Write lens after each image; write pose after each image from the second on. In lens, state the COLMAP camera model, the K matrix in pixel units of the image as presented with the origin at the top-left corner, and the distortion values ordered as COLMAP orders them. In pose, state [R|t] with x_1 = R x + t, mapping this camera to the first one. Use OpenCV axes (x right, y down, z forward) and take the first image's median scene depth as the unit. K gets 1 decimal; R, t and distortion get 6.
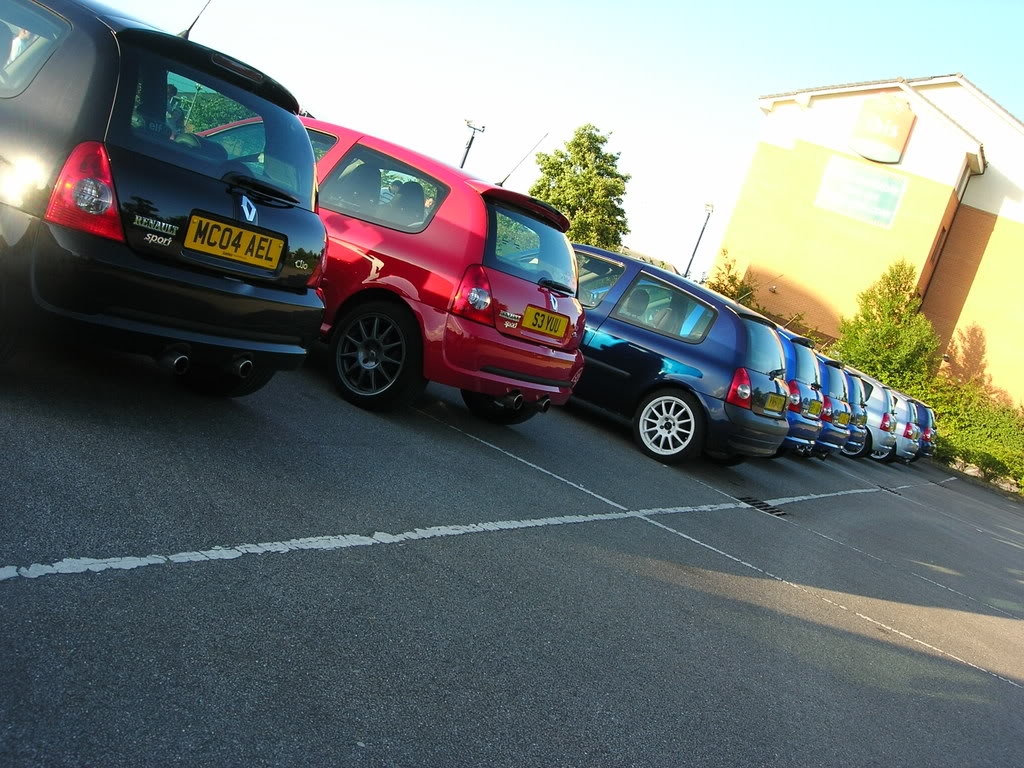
lens RADIAL K [[1133.1, 0, 496.9], [0, 1133.1, 388.1], [0, 0, 1]] dist [-0.198649, 0.066042]
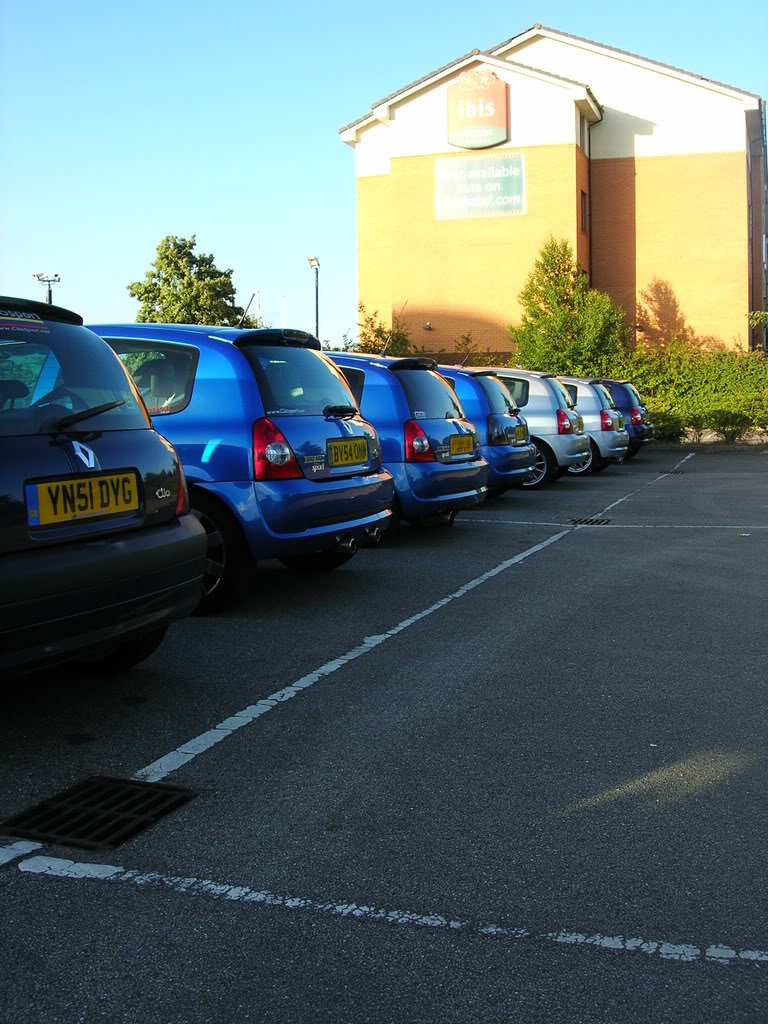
lens RADIAL K [[1133.1, 0, 384.0], [0, 1133.1, 512.0], [0, 0, 1]] dist [-0.198649, 0.066042]
pose [[0.921091, -0.372432, 0.113516, 0.072858], [0.371710, 0.927919, 0.028254, 0.010578], [-0.115857, 0.016170, 0.993134, 0.154934]]
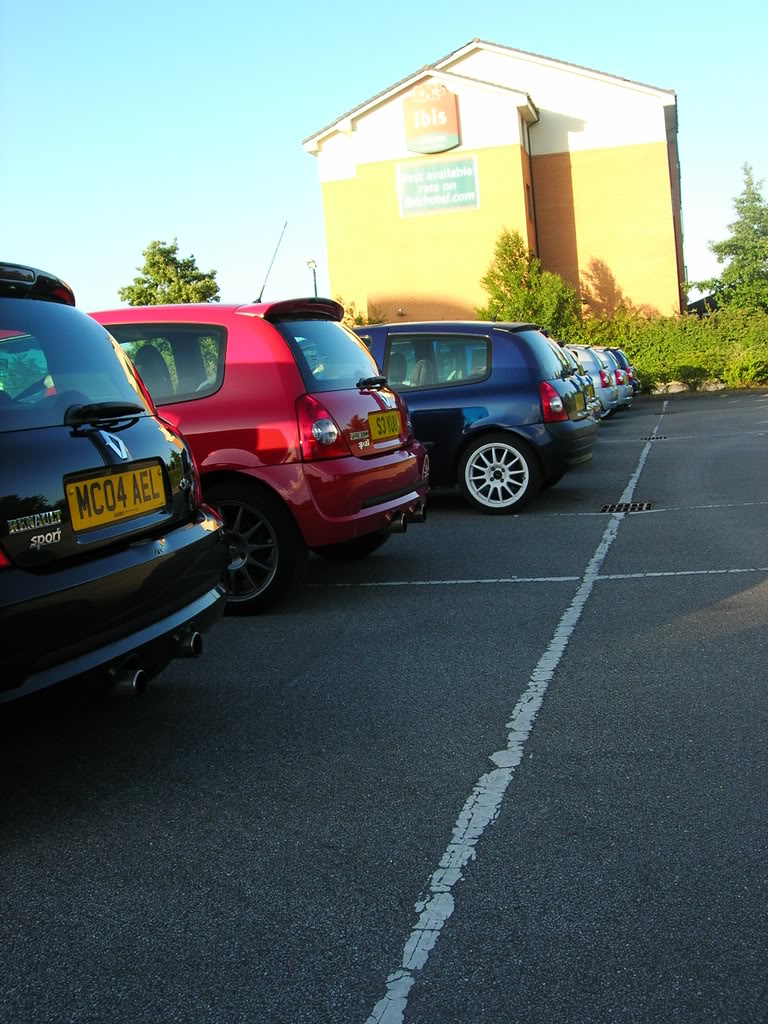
lens RADIAL K [[1133.1, 0, 384.0], [0, 1133.1, 512.0], [0, 0, 1]] dist [-0.198649, 0.066042]
pose [[0.877654, -0.445800, 0.176025, -0.024136], [0.440049, 0.895028, 0.072676, -0.010937], [-0.189946, 0.013675, 0.981699, 0.029848]]
